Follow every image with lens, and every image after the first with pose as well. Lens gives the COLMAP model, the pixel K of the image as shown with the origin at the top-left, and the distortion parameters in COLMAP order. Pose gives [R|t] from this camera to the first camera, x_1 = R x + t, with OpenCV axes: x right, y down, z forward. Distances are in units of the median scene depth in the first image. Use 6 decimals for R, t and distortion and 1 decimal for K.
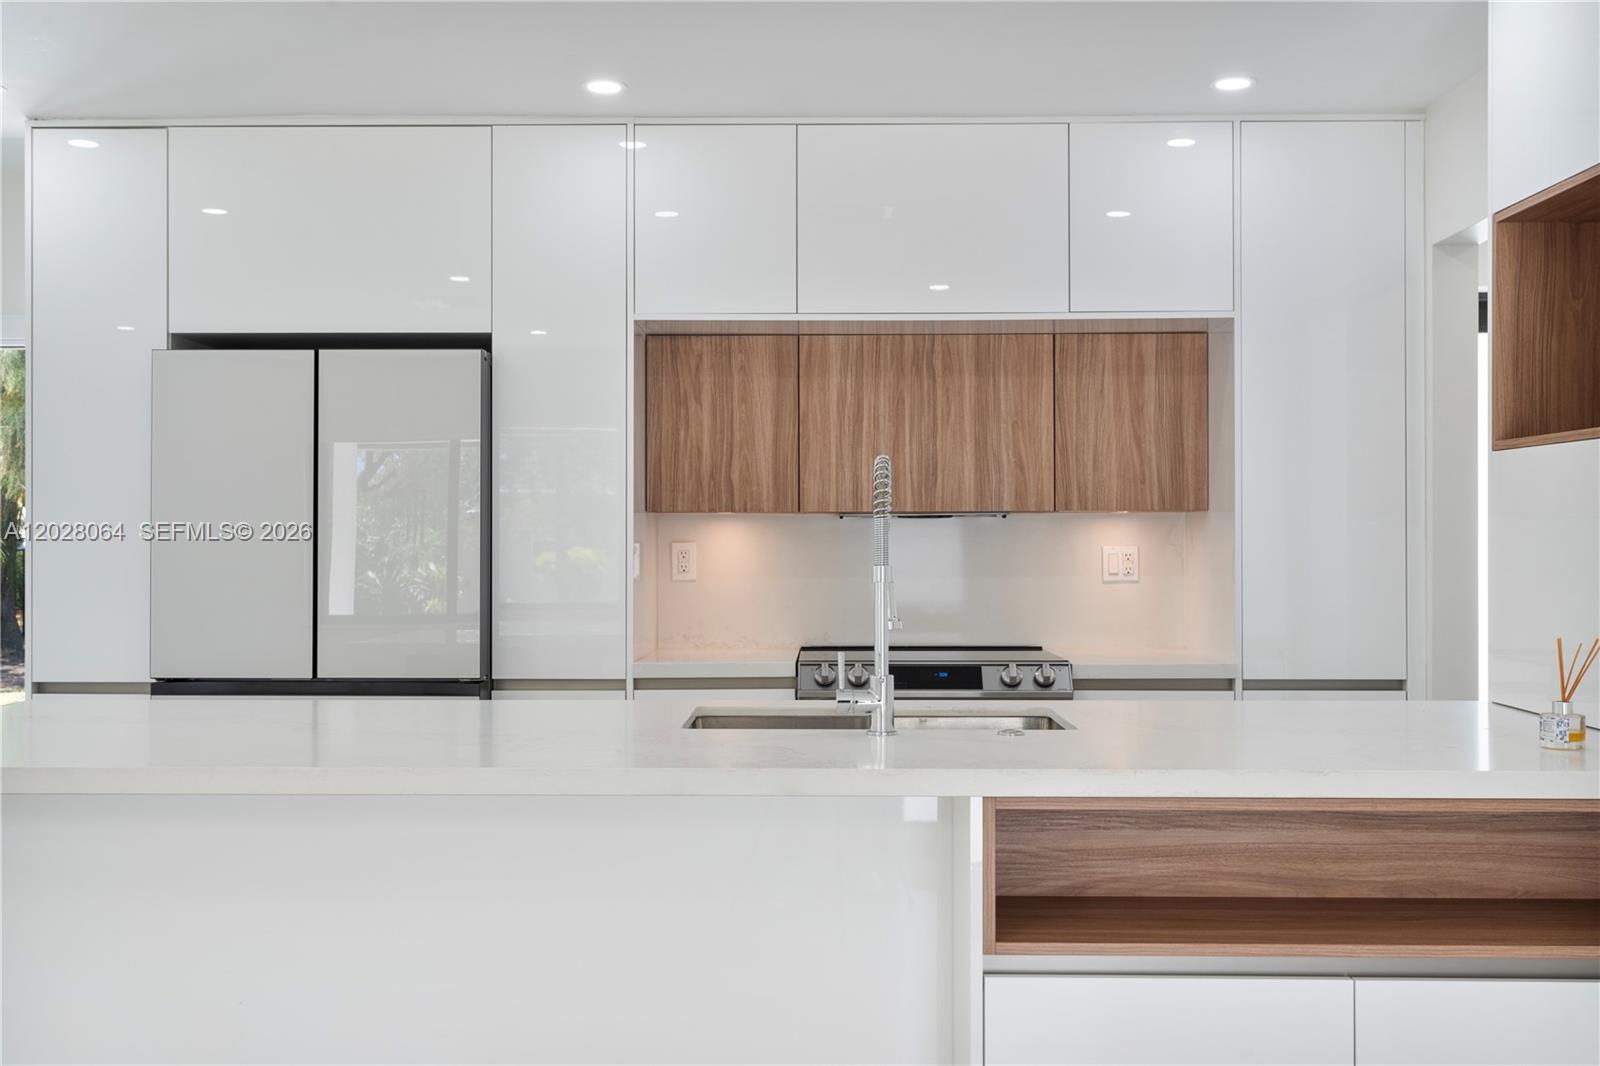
lens RADIAL K [[1603.2, 0, 800.0], [0, 1603.2, 533.0], [0, 0, 1]] dist [0.010780, 0.007400]
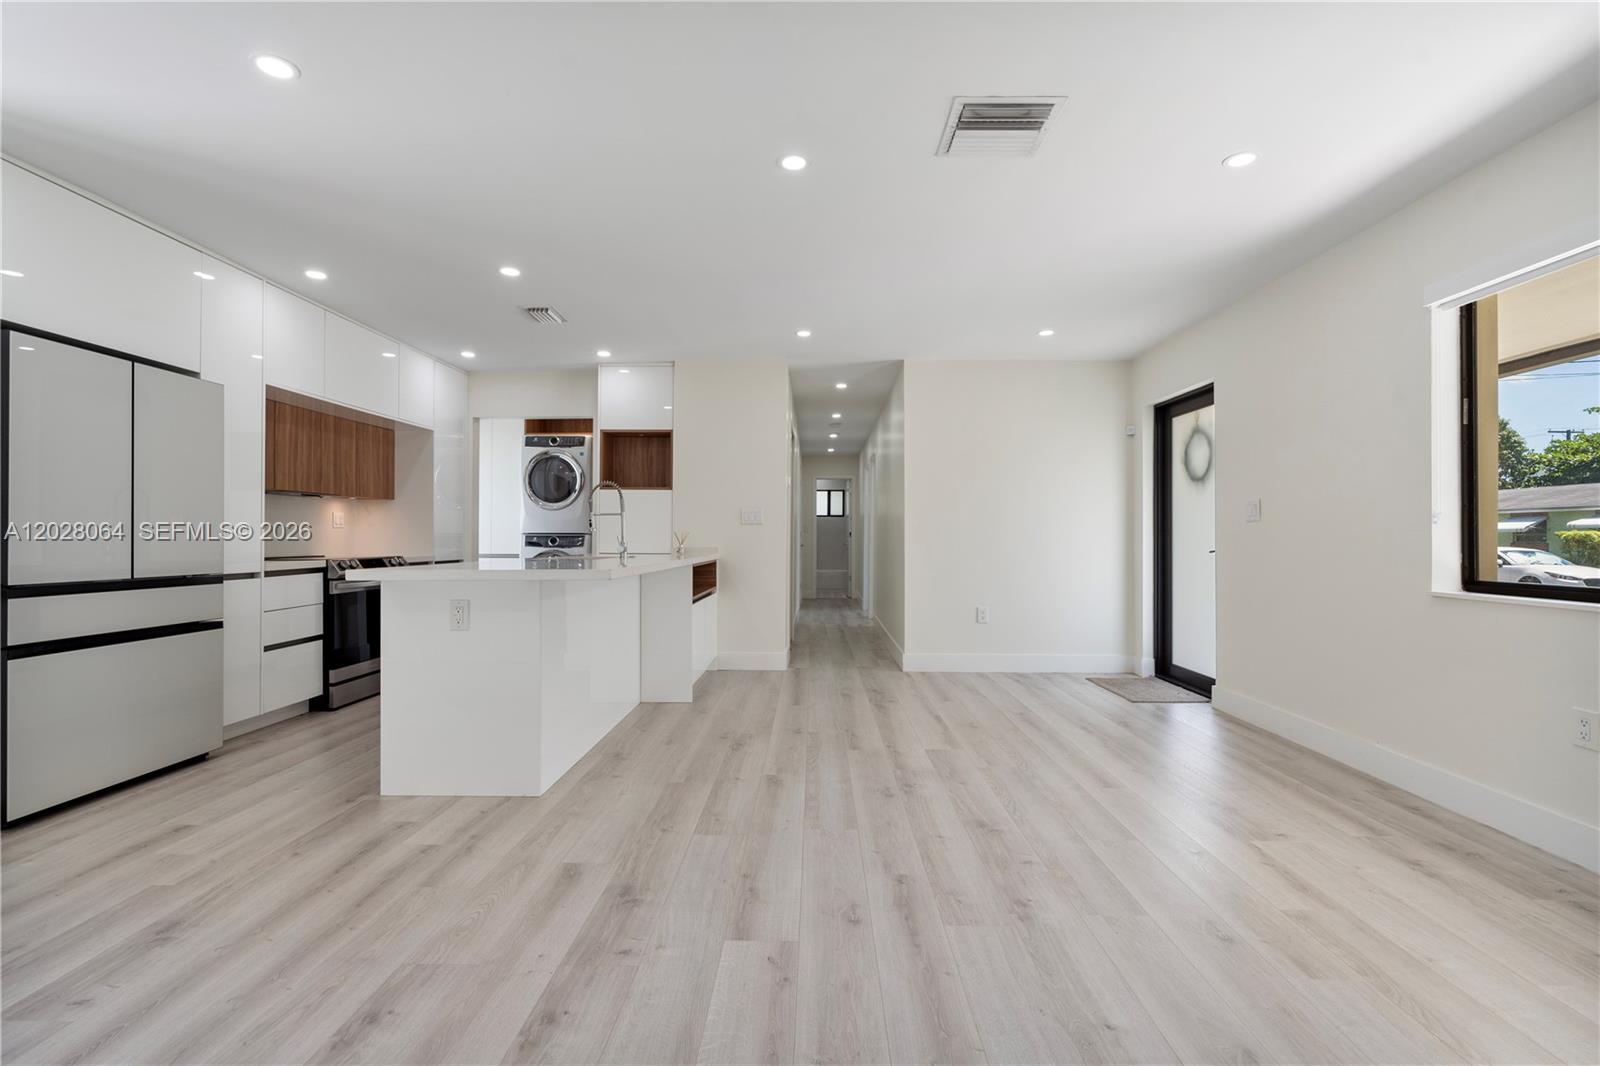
lens RADIAL K [[714.9, 0, 800.0], [0, 714.9, 533.0], [0, 0, 1]] dist [-0.000455, 0.000262]
pose [[0.005967, 0.008080, 0.999950, -0.894502], [-0.007197, 0.999942, -0.008037, 0.044798], [-0.999956, -0.007149, 0.006025, 0.335772]]
